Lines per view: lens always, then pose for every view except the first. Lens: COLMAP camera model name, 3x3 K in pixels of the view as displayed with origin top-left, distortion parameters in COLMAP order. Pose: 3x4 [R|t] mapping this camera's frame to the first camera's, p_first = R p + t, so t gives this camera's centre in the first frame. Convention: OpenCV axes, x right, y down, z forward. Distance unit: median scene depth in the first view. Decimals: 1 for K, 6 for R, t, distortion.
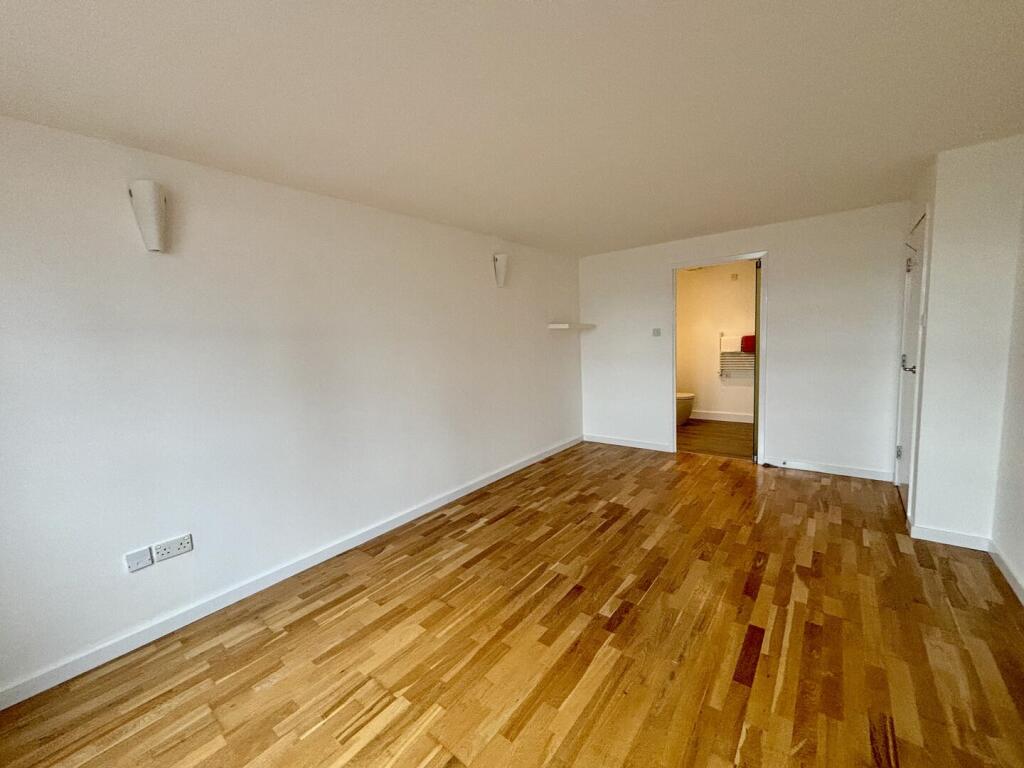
lens RADIAL K [[408.6, 0, 512.0], [0, 408.6, 384.0], [0, 0, 1]] dist [-0.002219, -0.000055]
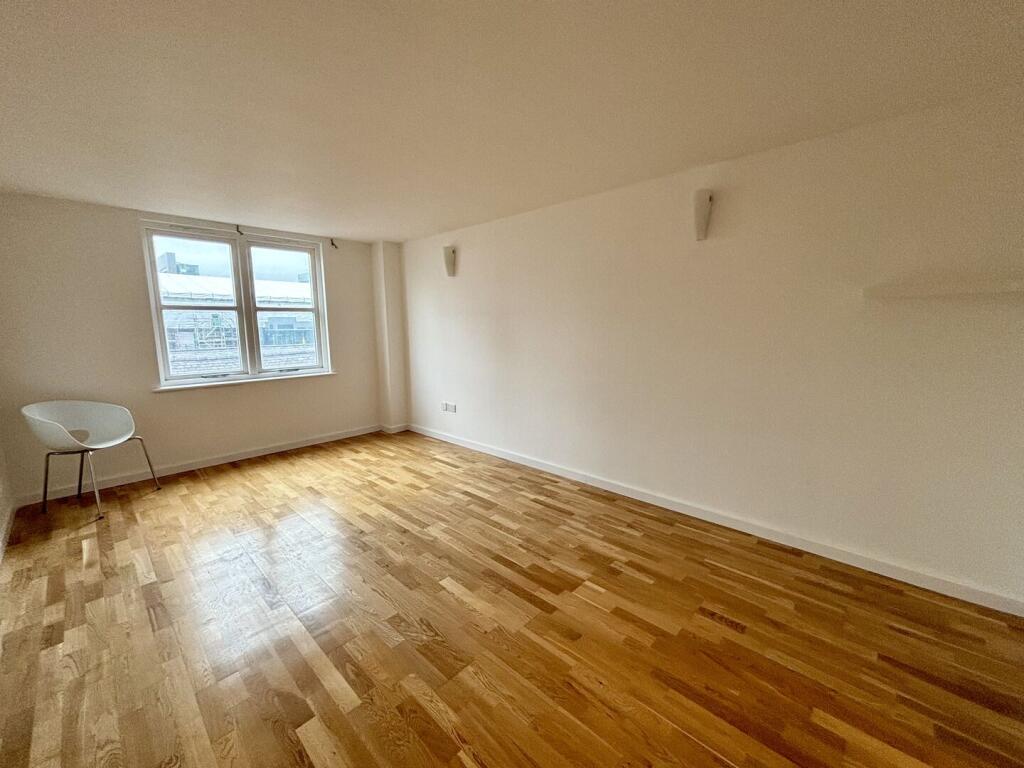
lens RADIAL K [[408.6, 0, 512.0], [0, 408.6, 384.0], [0, 0, 1]] dist [-0.002219, -0.000055]
pose [[-0.070437, 0.196167, -0.978037, 0.877408], [-0.111736, 0.972751, 0.203154, -0.141931], [0.991238, 0.123592, -0.046599, 0.940955]]
